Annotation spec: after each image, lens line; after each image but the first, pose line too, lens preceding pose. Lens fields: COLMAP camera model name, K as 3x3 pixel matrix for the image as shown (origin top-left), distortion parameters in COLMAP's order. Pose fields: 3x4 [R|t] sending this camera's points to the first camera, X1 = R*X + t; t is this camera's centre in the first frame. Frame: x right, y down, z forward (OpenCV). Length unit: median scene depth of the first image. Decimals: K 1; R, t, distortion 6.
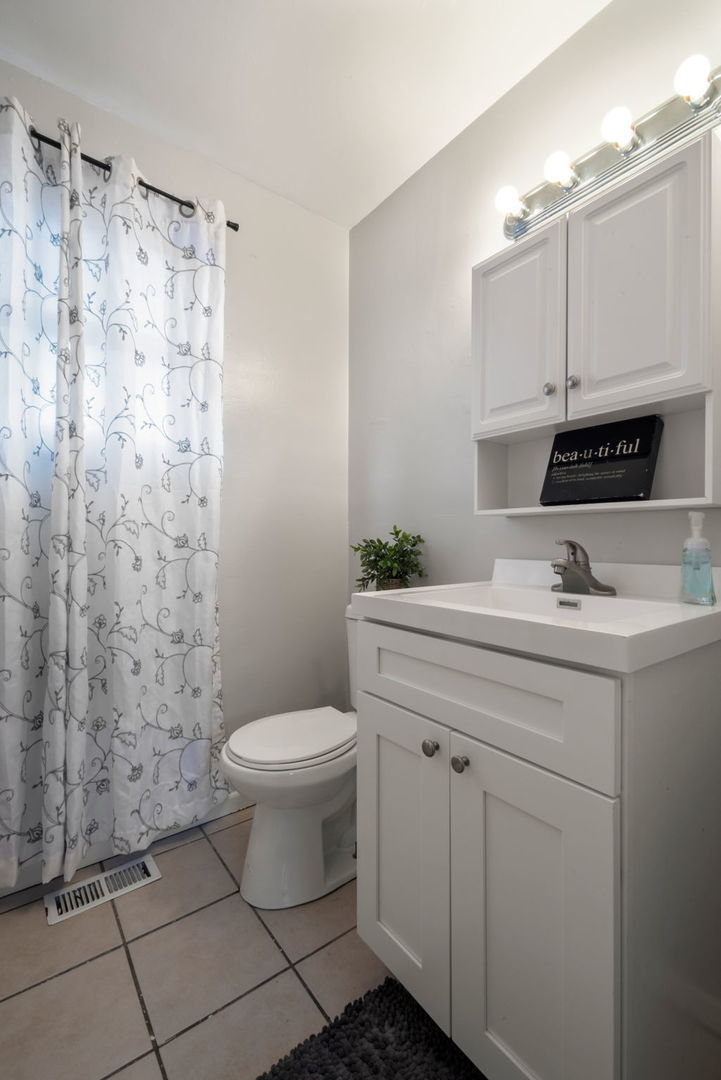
lens RADIAL K [[477.3, 0, 372.4], [0, 477.3, 534.7], [0, 0, 1]] dist [0.003397, 0.000058]
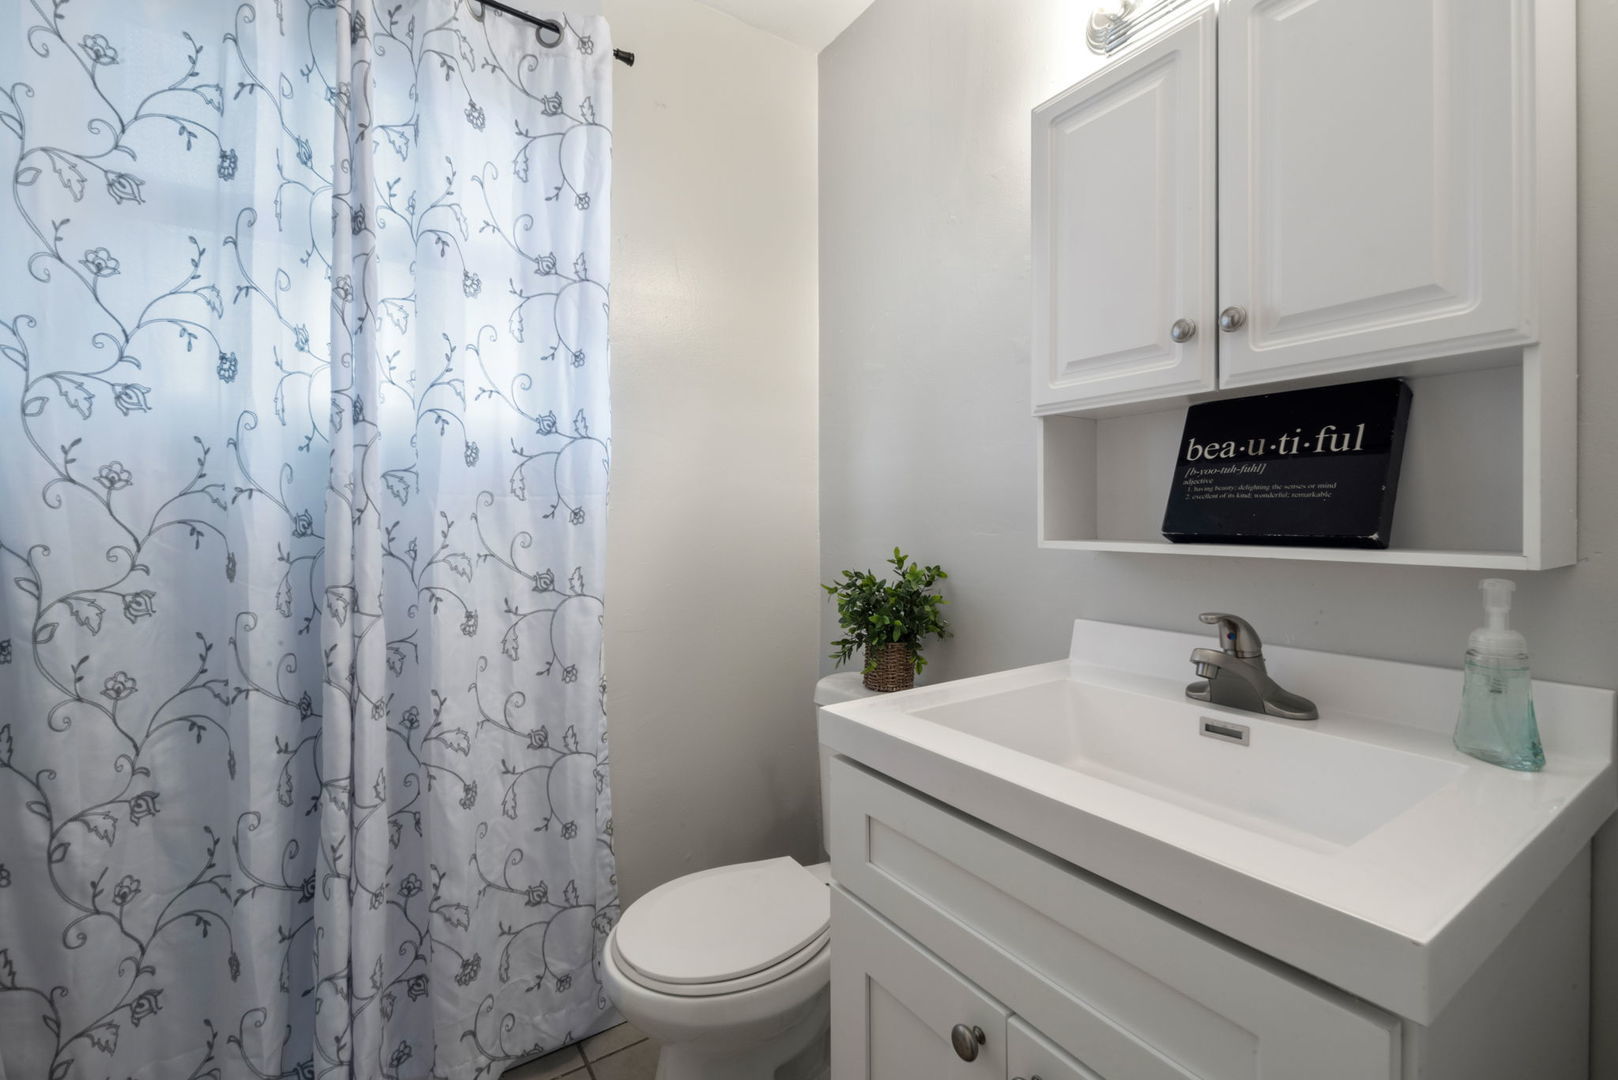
lens RADIAL K [[715.1, 0, 810.1], [0, 715.1, 508.1], [0, 0, 1]] dist [0.003397, 0.000058]
pose [[0.997289, -0.006023, -0.073336, 0.006702], [0.006121, 0.999981, 0.001119, -0.090505], [0.073327, -0.001565, 0.997307, 0.136088]]
